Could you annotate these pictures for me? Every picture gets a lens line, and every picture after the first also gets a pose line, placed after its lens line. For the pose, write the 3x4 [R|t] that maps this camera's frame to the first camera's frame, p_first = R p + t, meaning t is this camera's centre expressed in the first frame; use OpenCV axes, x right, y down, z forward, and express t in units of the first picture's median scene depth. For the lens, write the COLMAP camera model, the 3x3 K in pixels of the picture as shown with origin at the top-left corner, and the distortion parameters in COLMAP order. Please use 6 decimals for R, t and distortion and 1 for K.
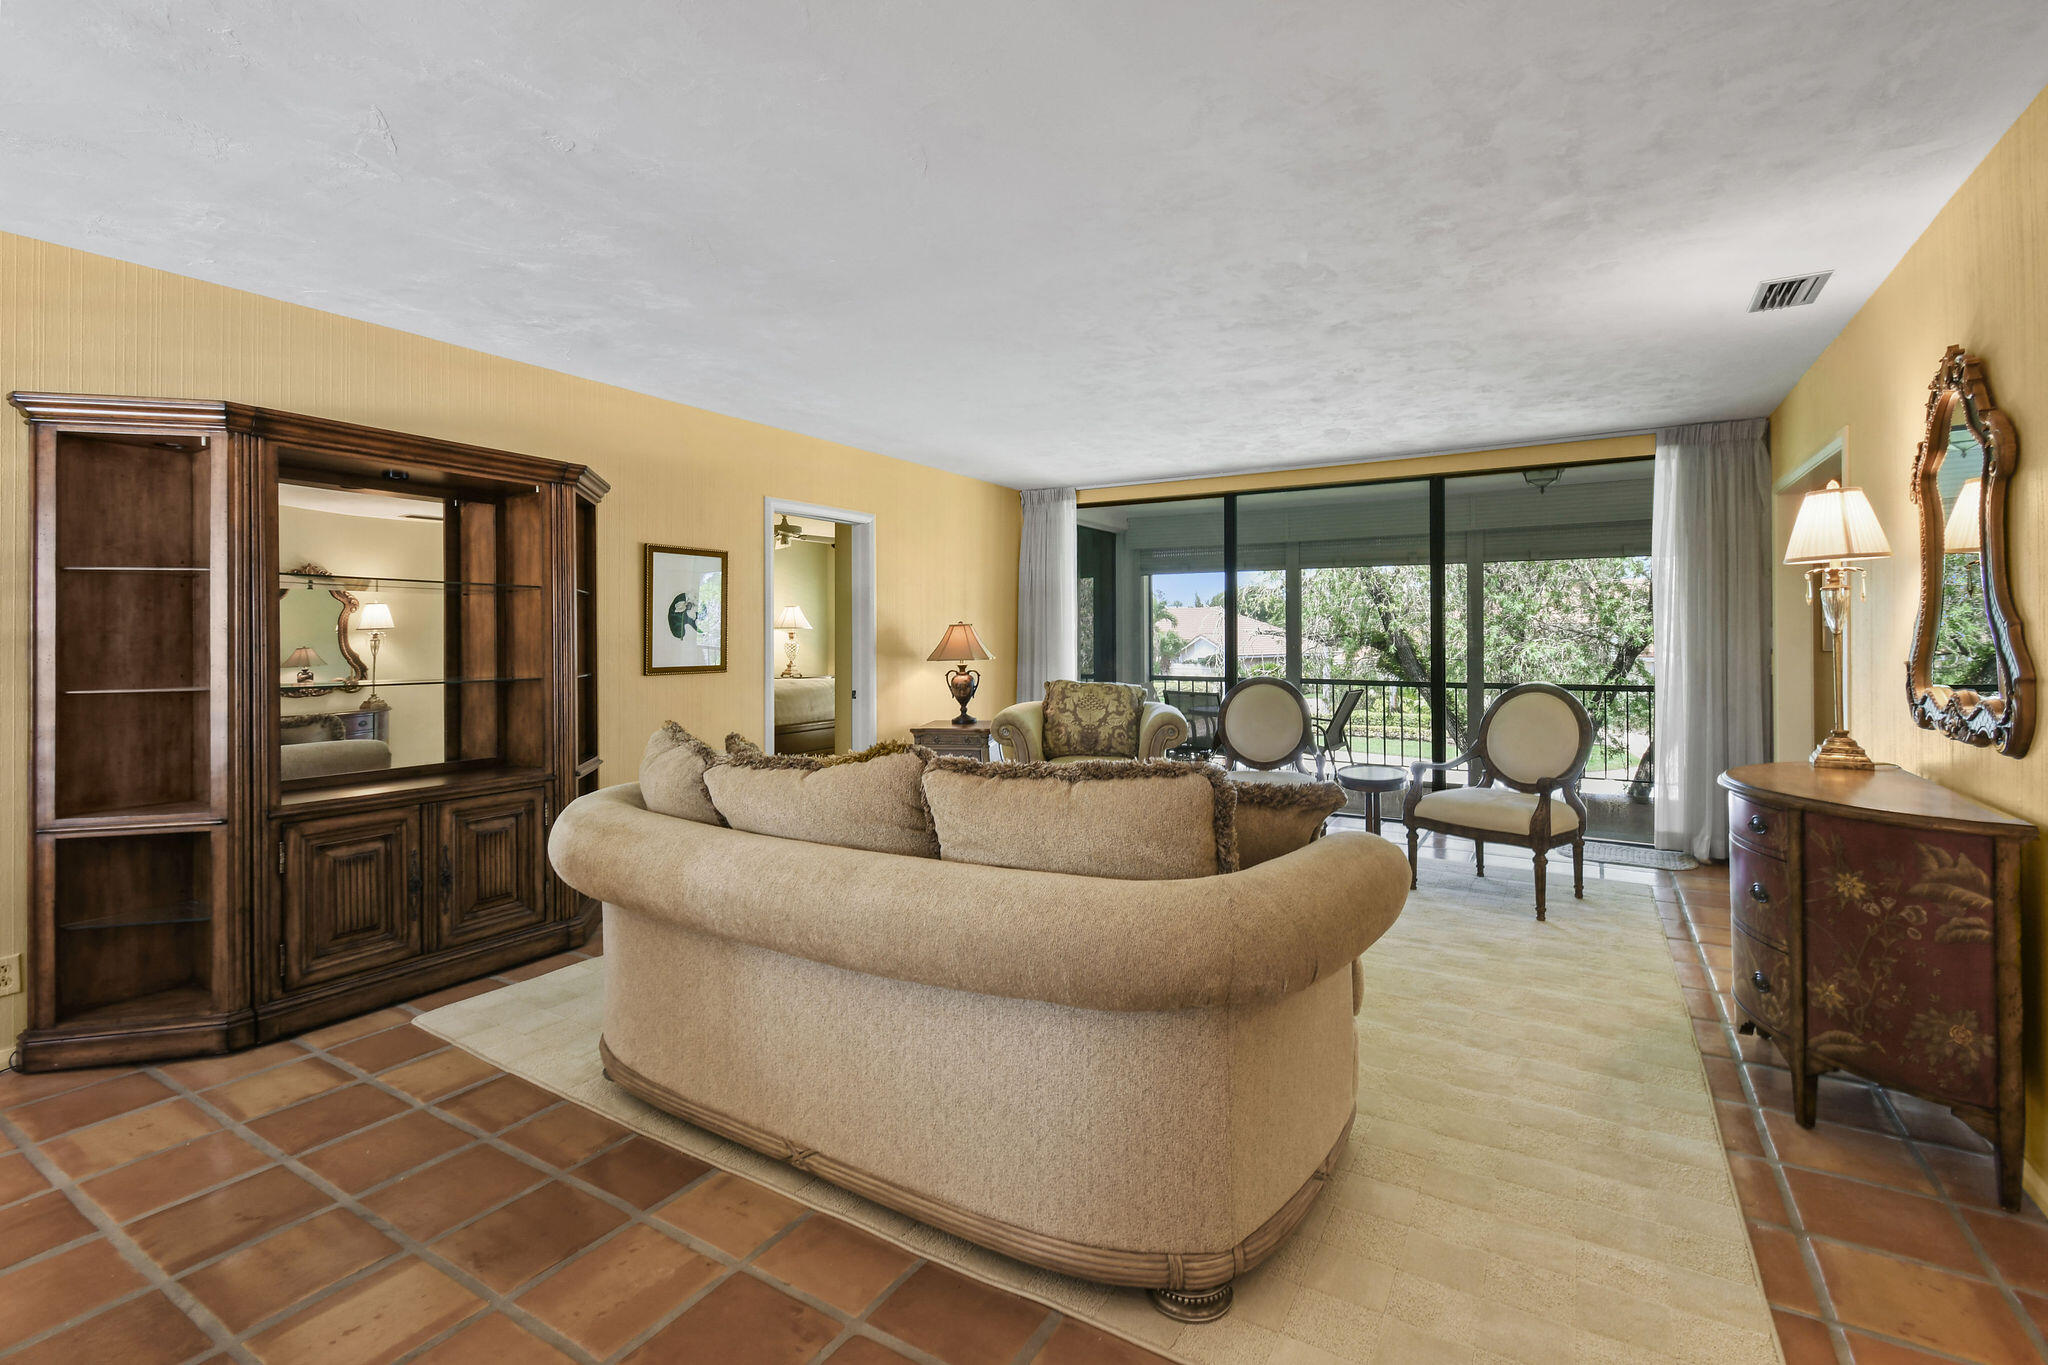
lens RADIAL K [[928.4, 0, 1025.5], [0, 928.4, 651.4], [0, 0, 1]] dist [0.002095, 0.000616]
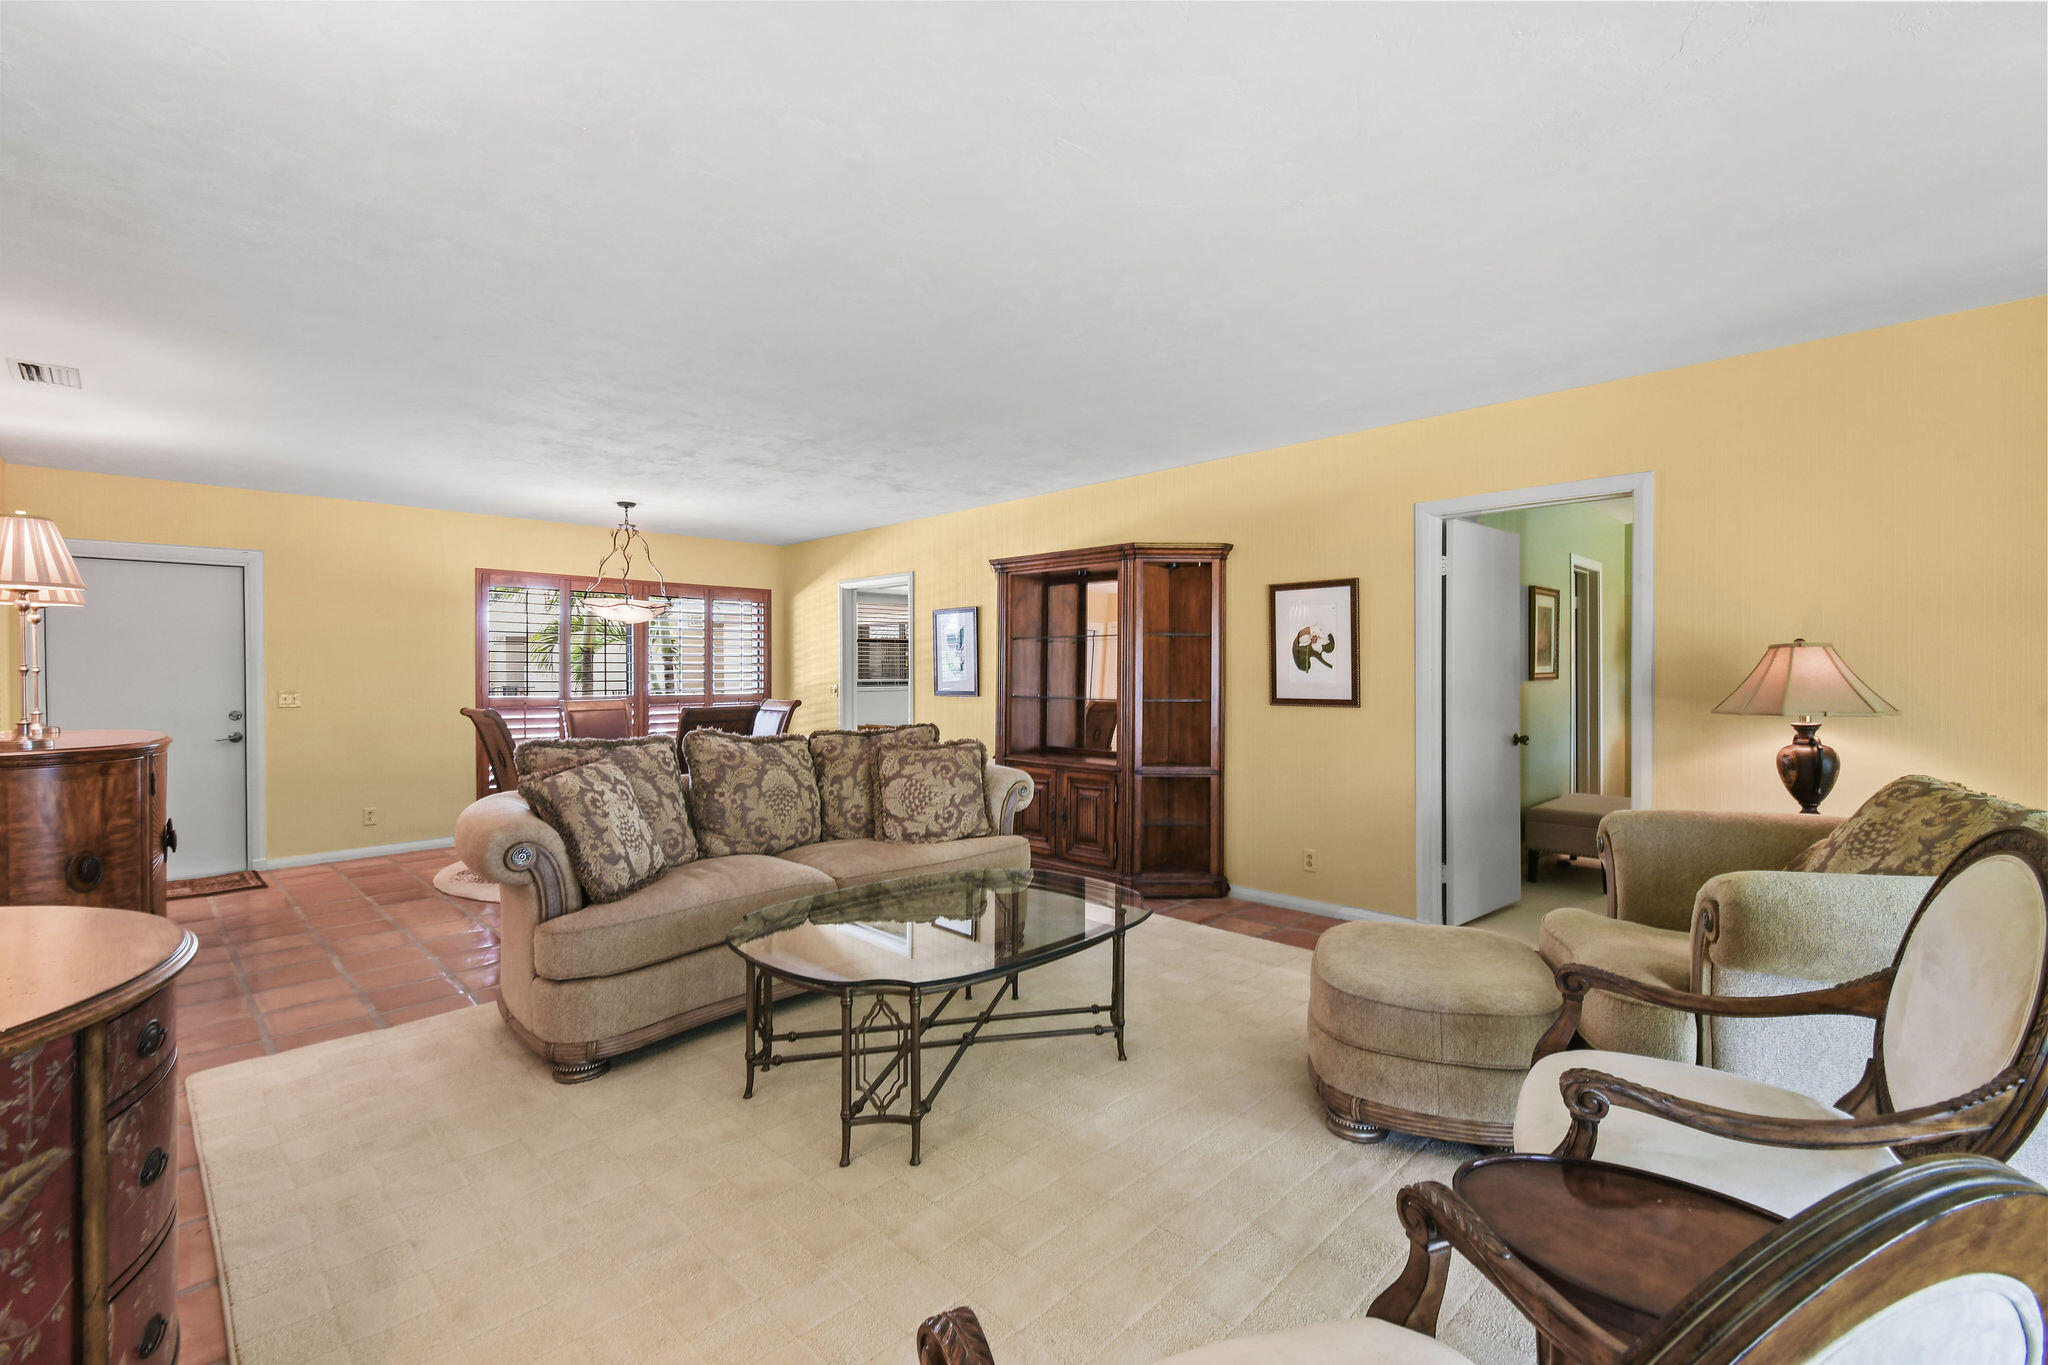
lens RADIAL K [[895.8, 0, 1037.8], [0, 895.8, 674.1], [0, 0, 1]] dist [-0.000927, -0.000085]
pose [[-0.229879, 0.008854, -0.973179, 0.634634], [-0.009496, 0.999891, 0.011340, -0.018571], [0.973173, 0.011848, -0.229770, 0.908219]]
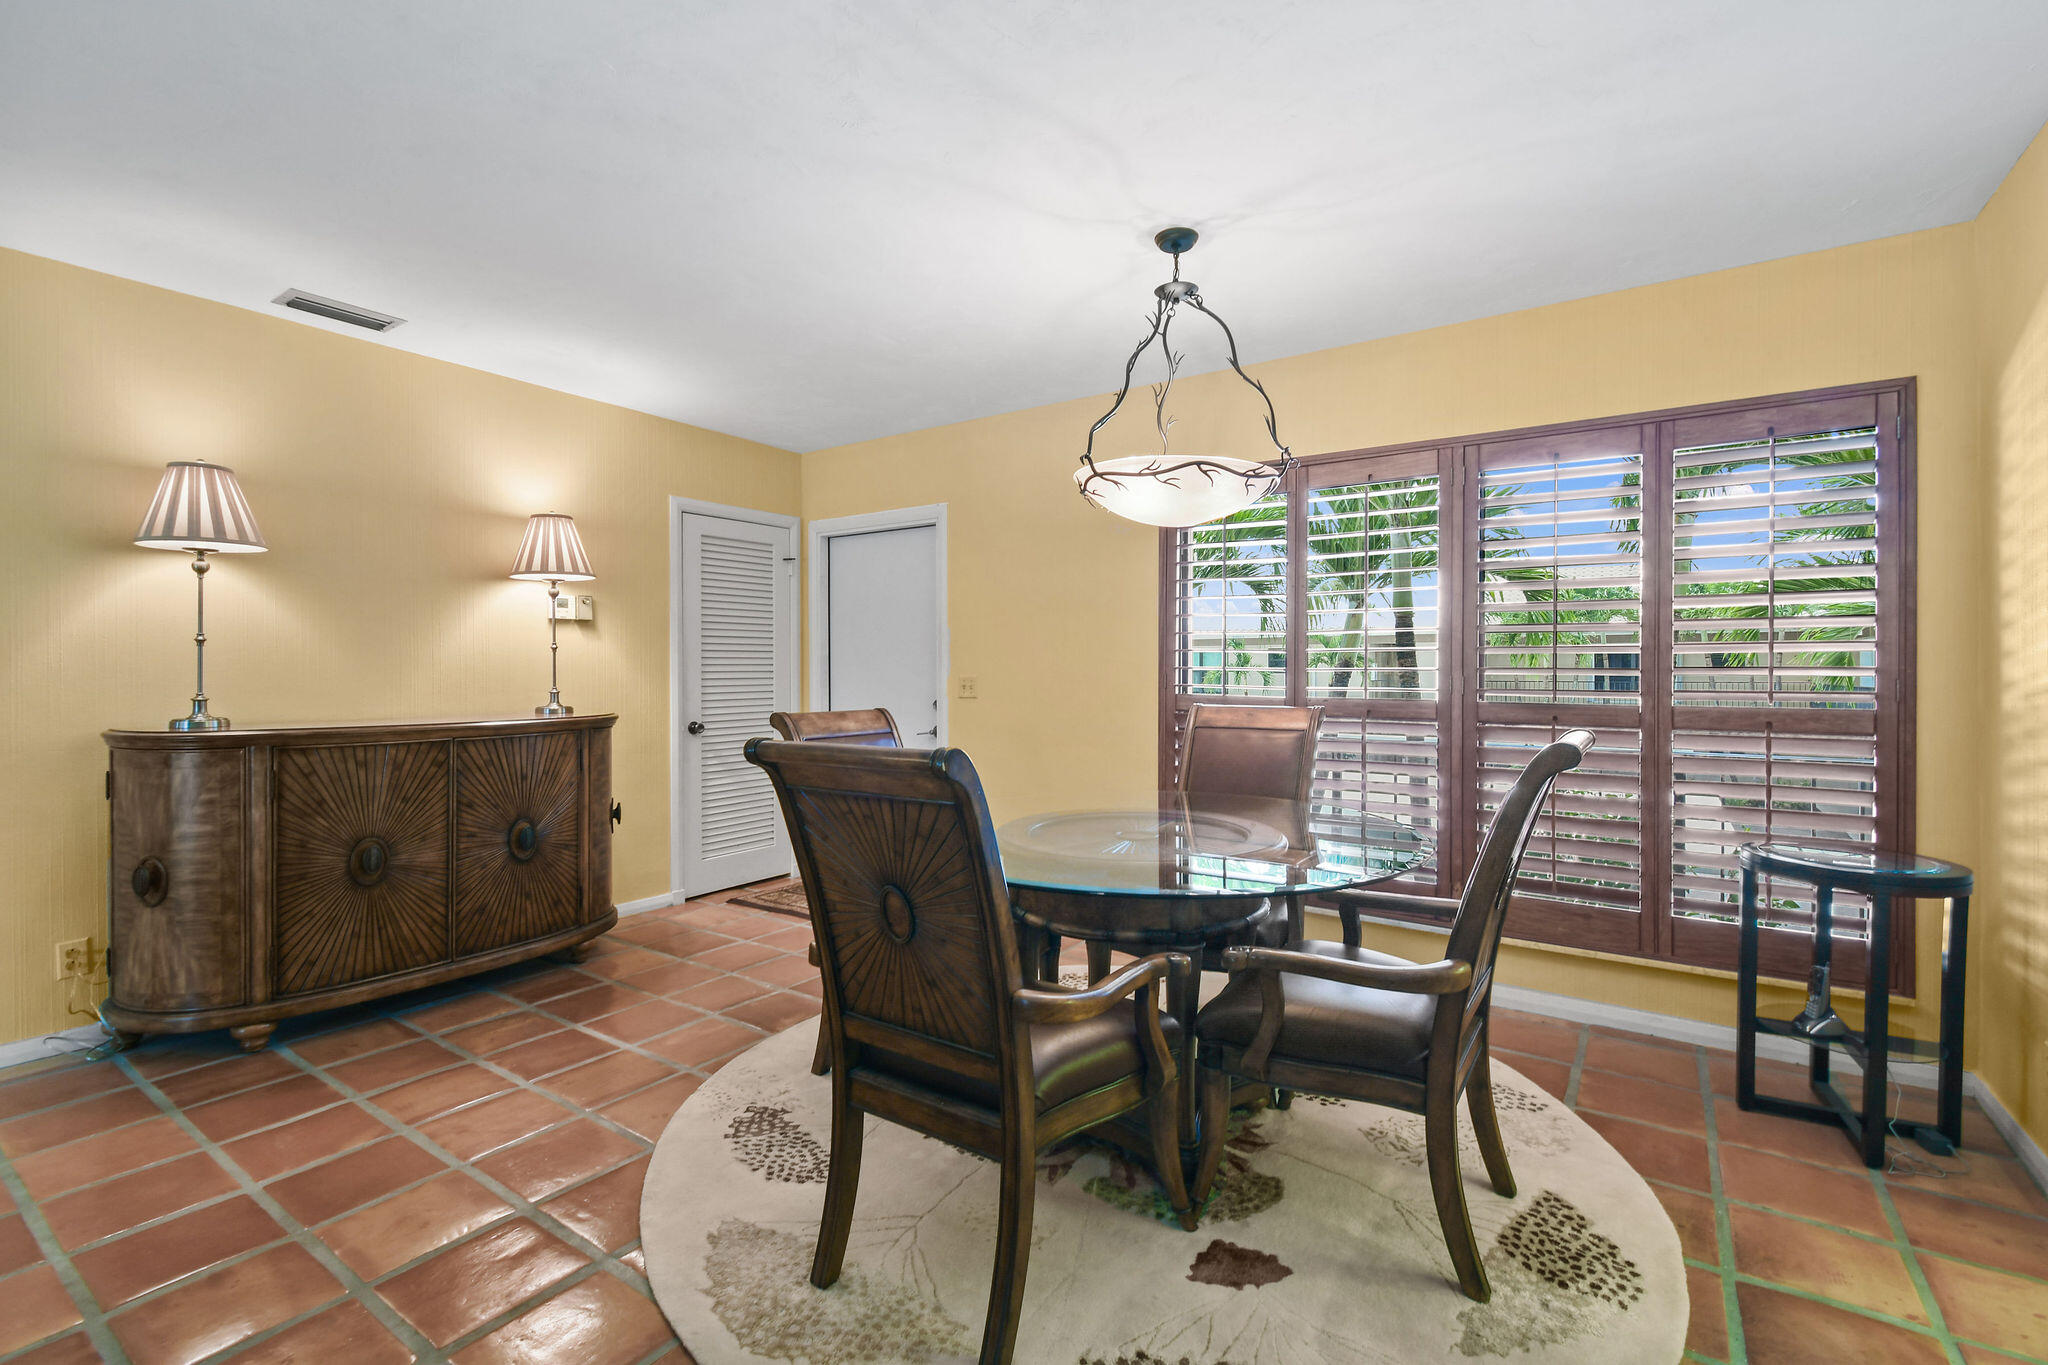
lens RADIAL K [[895.8, 0, 1037.8], [0, 895.8, 674.1], [0, 0, 1]] dist [-0.000927, -0.000085]
pose [[-0.998754, 0.001948, 0.049863, -0.403789], [0.002854, 0.999832, 0.018117, 0.007894], [-0.049820, 0.018237, -0.998592, 0.577817]]
